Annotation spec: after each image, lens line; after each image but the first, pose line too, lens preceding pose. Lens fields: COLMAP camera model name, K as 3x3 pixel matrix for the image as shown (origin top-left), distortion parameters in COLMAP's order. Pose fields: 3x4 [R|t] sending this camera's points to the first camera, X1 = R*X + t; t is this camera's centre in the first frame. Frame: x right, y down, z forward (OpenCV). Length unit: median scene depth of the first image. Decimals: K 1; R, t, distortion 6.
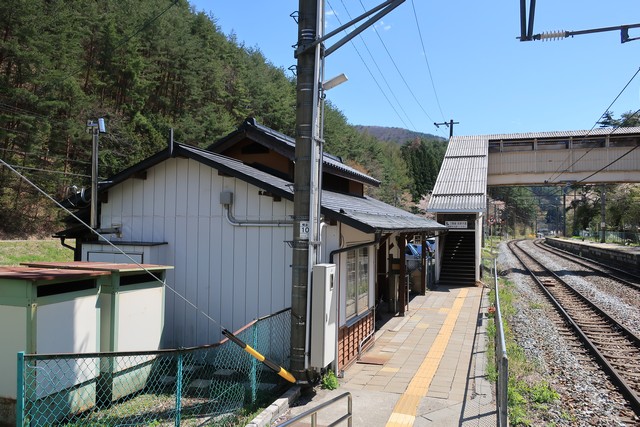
lens RADIAL K [[502.3, 0, 320.8], [0, 502.3, 214.4], [0, 0, 1]] dist [-0.005368, 0.001745]
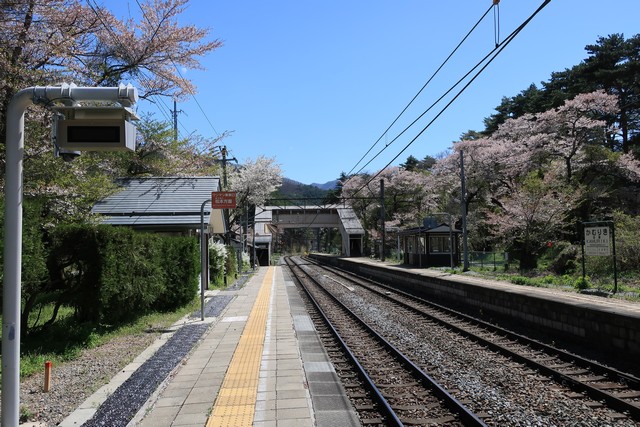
lens RADIAL K [[495.5, 0, 319.7], [0, 495.5, 197.6], [0, 0, 1]] dist [0.012438, 0.002908]
pose [[0.914041, 0.014670, 0.405357, -0.408183], [0.016648, 0.997147, -0.073626, -0.030845], [-0.405281, 0.074046, 0.911189, -1.217657]]
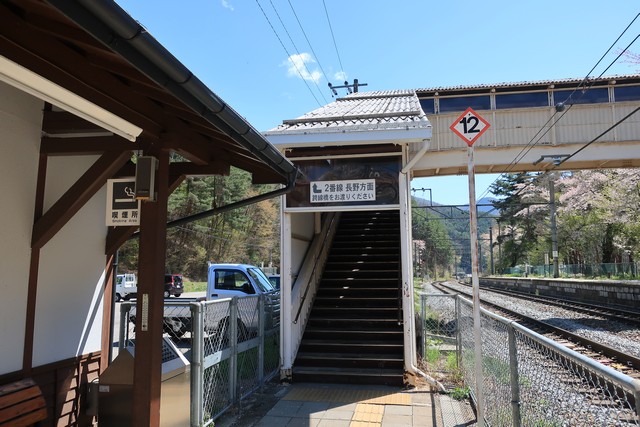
lens RADIAL K [[502.3, 0, 320.8], [0, 502.3, 214.4], [0, 0, 1]] dist [-0.005368, 0.001745]
pose [[0.988180, 0.003363, 0.153262, 0.143620], [0.010943, 0.995661, -0.092404, 0.044912], [-0.152907, 0.092989, 0.983856, 0.476699]]
